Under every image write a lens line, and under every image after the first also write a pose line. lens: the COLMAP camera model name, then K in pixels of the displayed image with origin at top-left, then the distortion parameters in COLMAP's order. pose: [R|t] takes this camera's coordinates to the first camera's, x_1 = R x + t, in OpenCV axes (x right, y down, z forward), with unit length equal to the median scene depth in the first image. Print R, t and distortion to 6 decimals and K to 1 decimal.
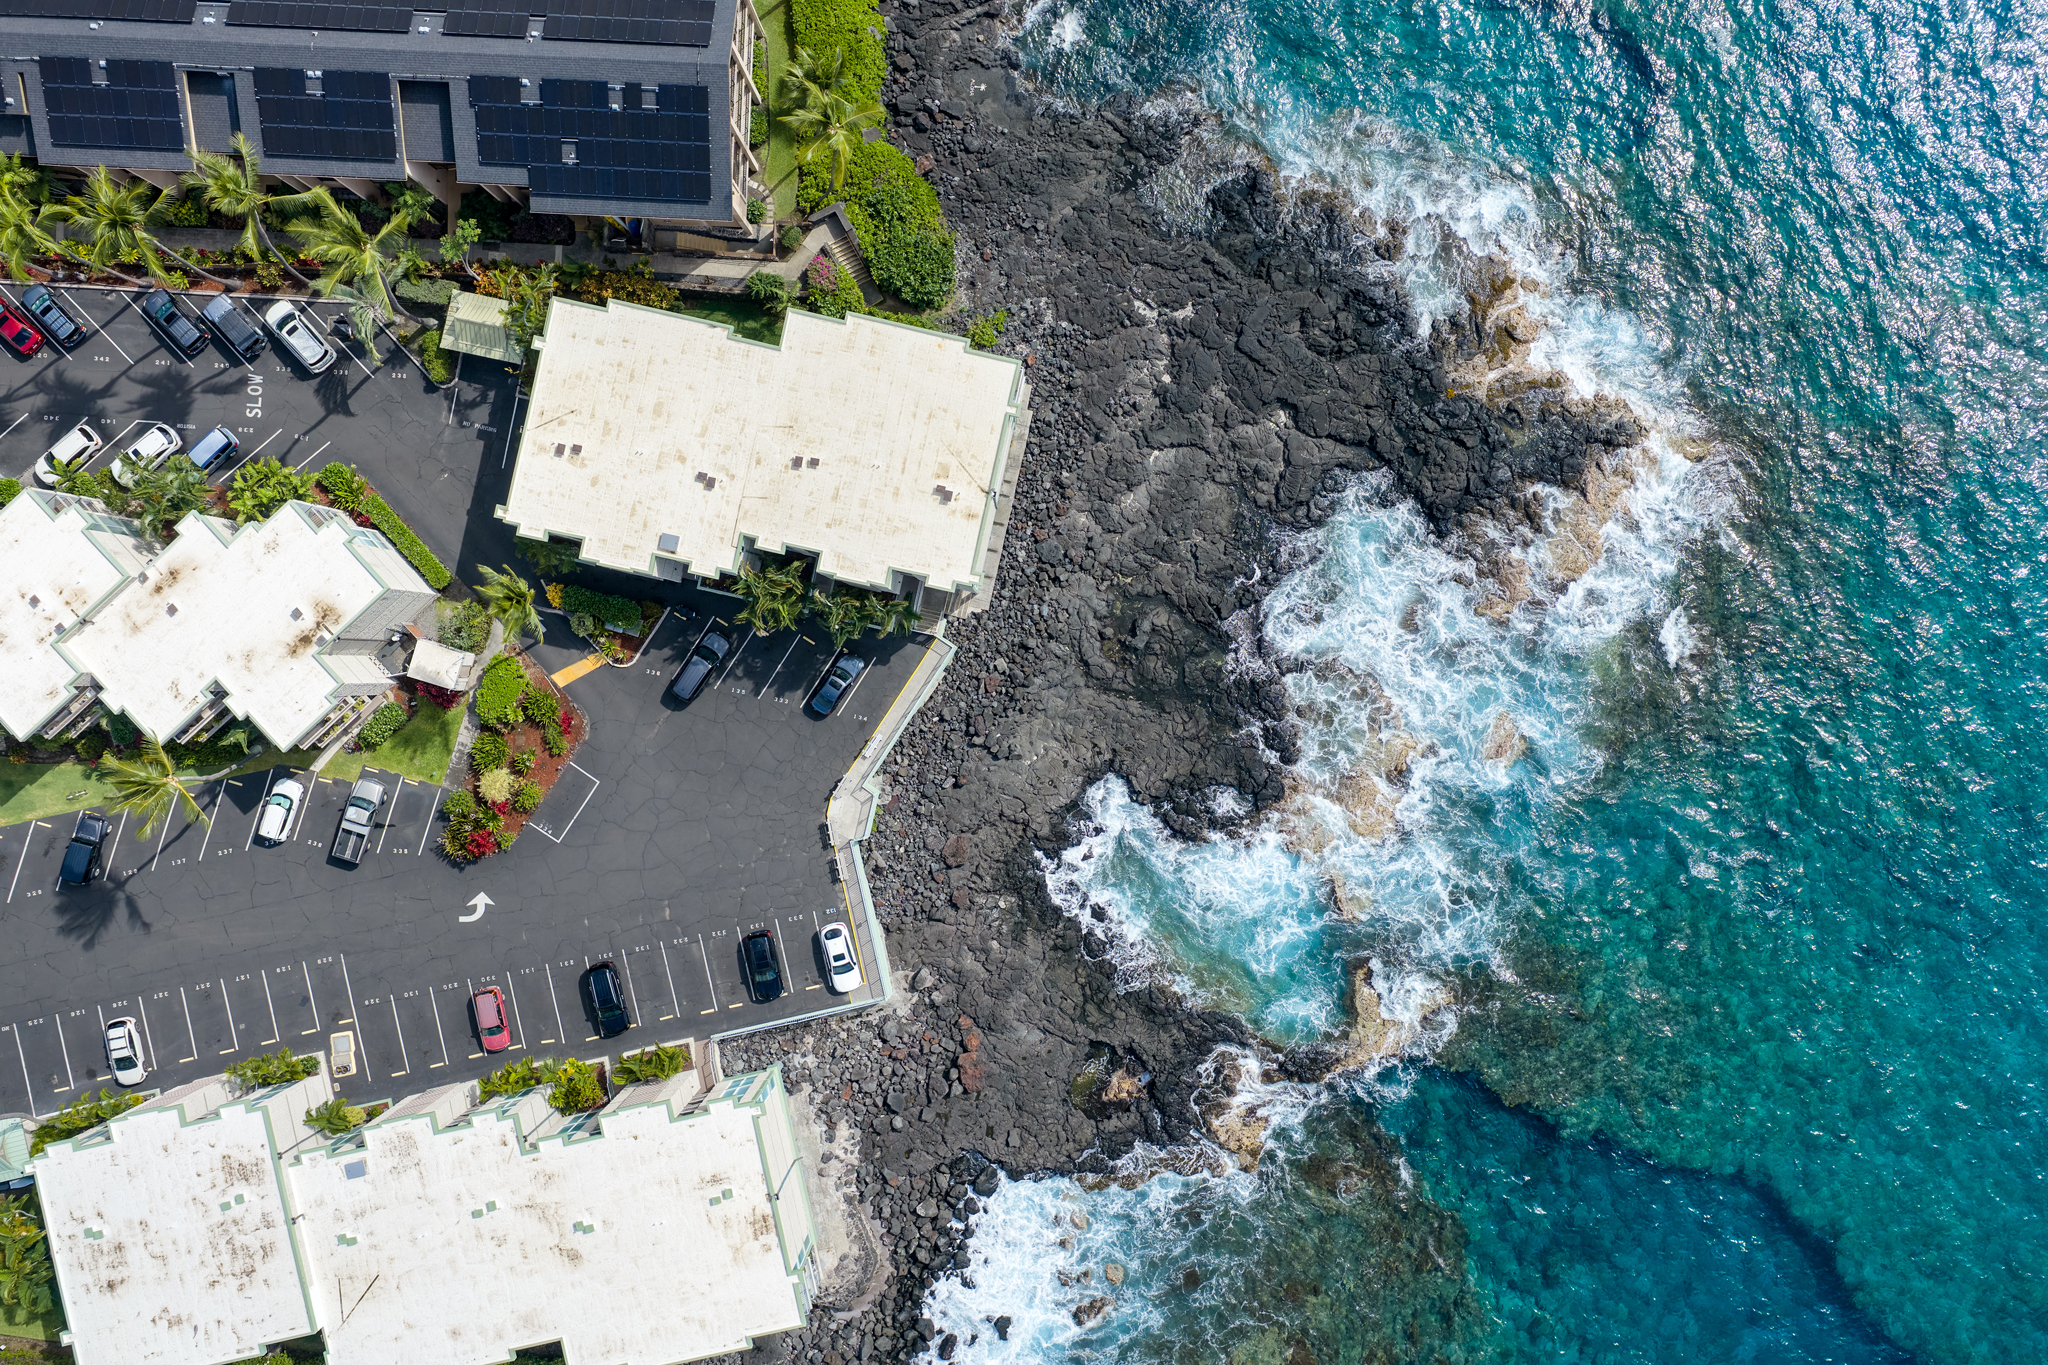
lens RADIAL K [[1650.1, 0, 1015.8], [0, 1650.1, 689.0], [0, 0, 1]] dist [0.038042, -0.040556]
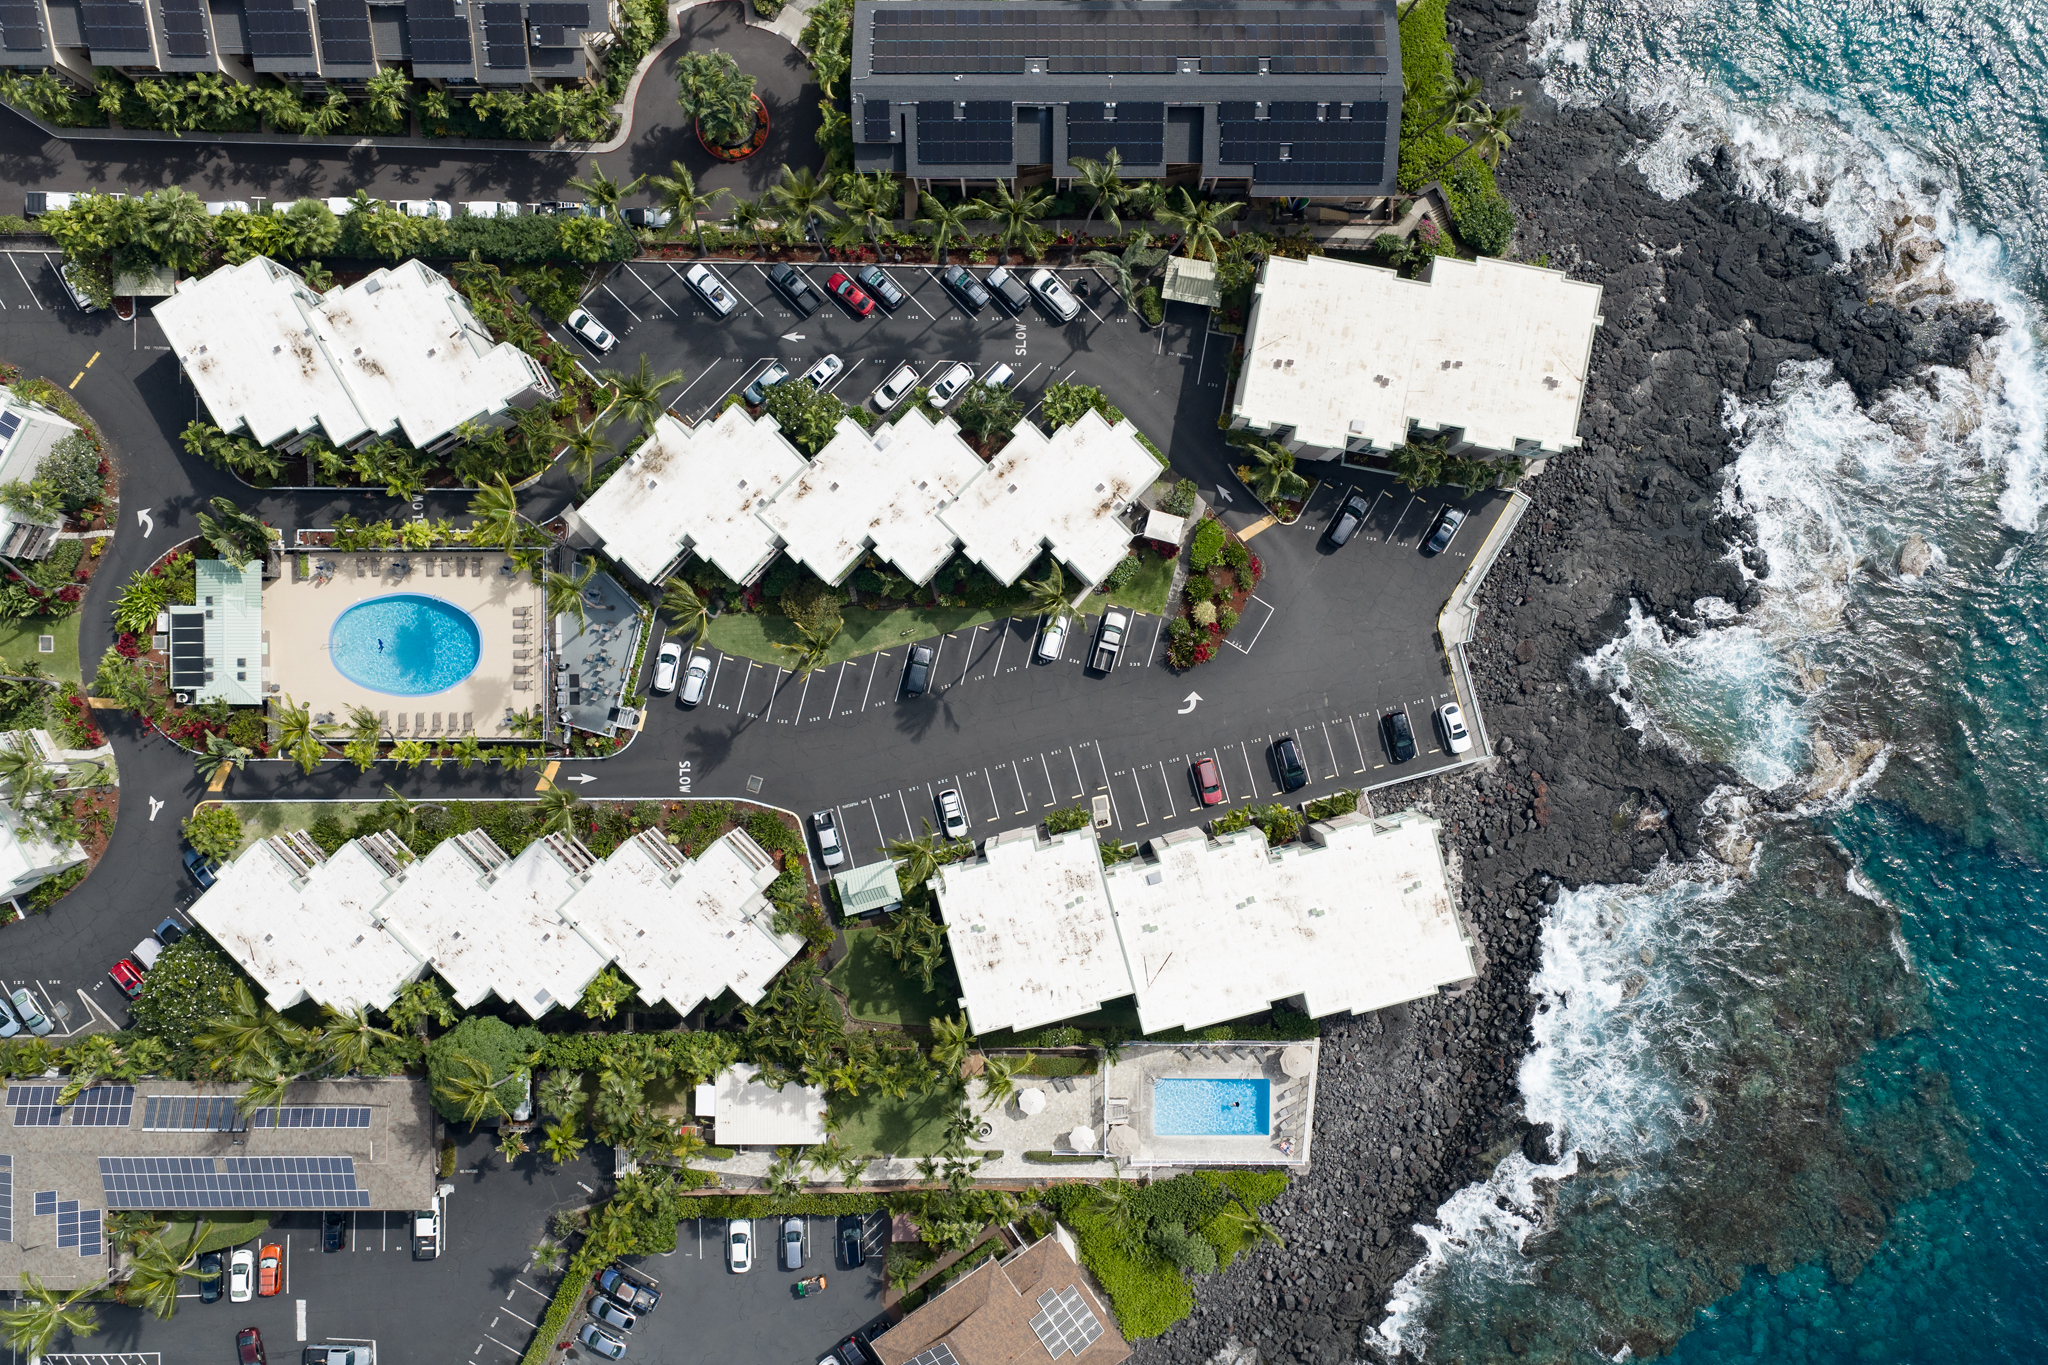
lens RADIAL K [[1650.1, 0, 1028.4], [0, 1650.1, 684.6], [0, 0, 1]] dist [0.038042, -0.040556]
pose [[0.999028, -0.042899, 0.010172, -0.474242], [0.042885, 0.999079, 0.001611, 0.108702], [-0.010231, -0.001173, 0.999947, -0.378116]]
